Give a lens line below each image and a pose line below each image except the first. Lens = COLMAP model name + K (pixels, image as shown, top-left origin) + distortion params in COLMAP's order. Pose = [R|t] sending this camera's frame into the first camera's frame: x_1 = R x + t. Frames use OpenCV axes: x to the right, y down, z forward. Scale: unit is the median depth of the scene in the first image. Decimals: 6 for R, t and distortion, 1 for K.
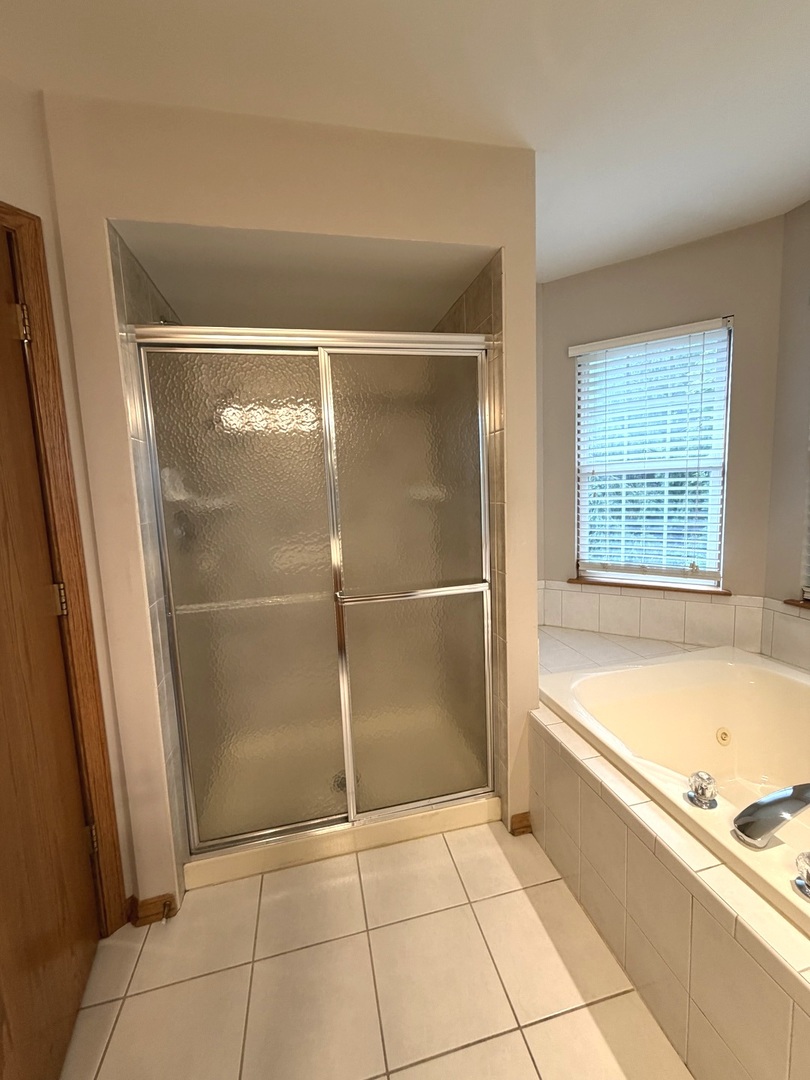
lens RADIAL K [[429.6, 0, 399.3], [0, 429.6, 538.7], [0, 0, 1]] dist [0.000979, 0.000155]
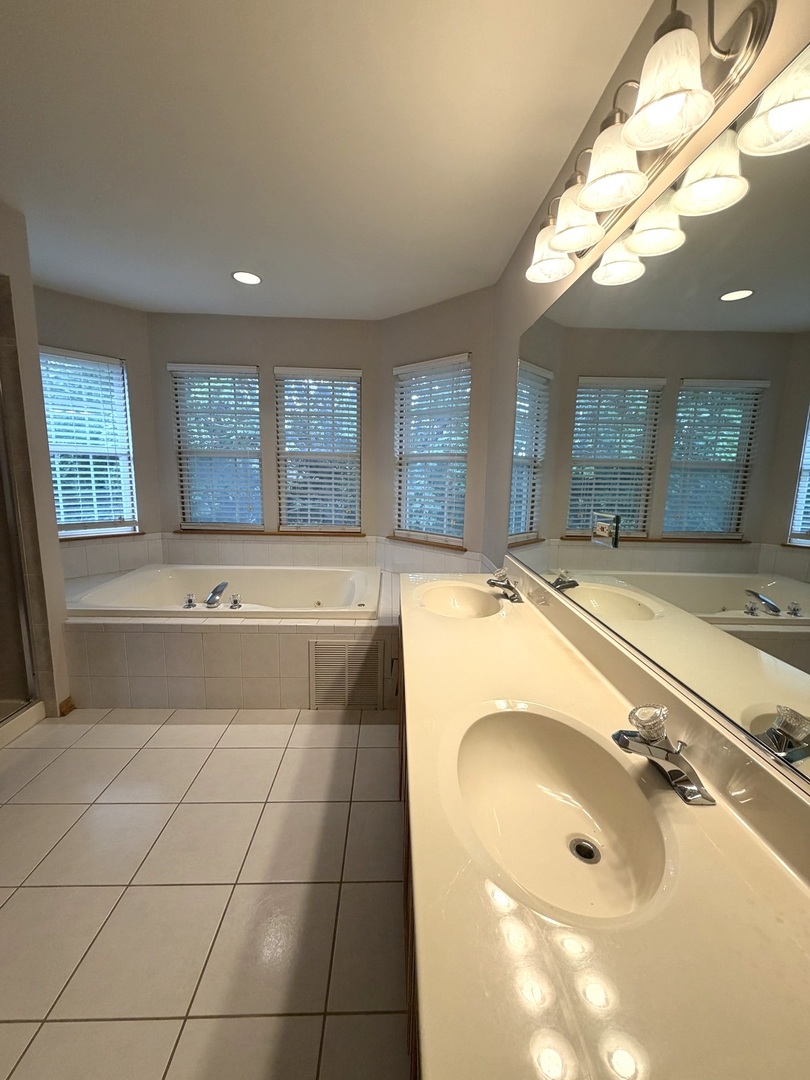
lens RADIAL K [[429.6, 0, 403.6], [0, 429.6, 539.6], [0, 0, 1]] dist [0.000979, 0.000155]
pose [[0.189839, -0.114776, 0.975083, -0.629133], [0.076902, 0.991831, 0.101775, 0.060373], [-0.978799, 0.055665, 0.197115, -0.283165]]
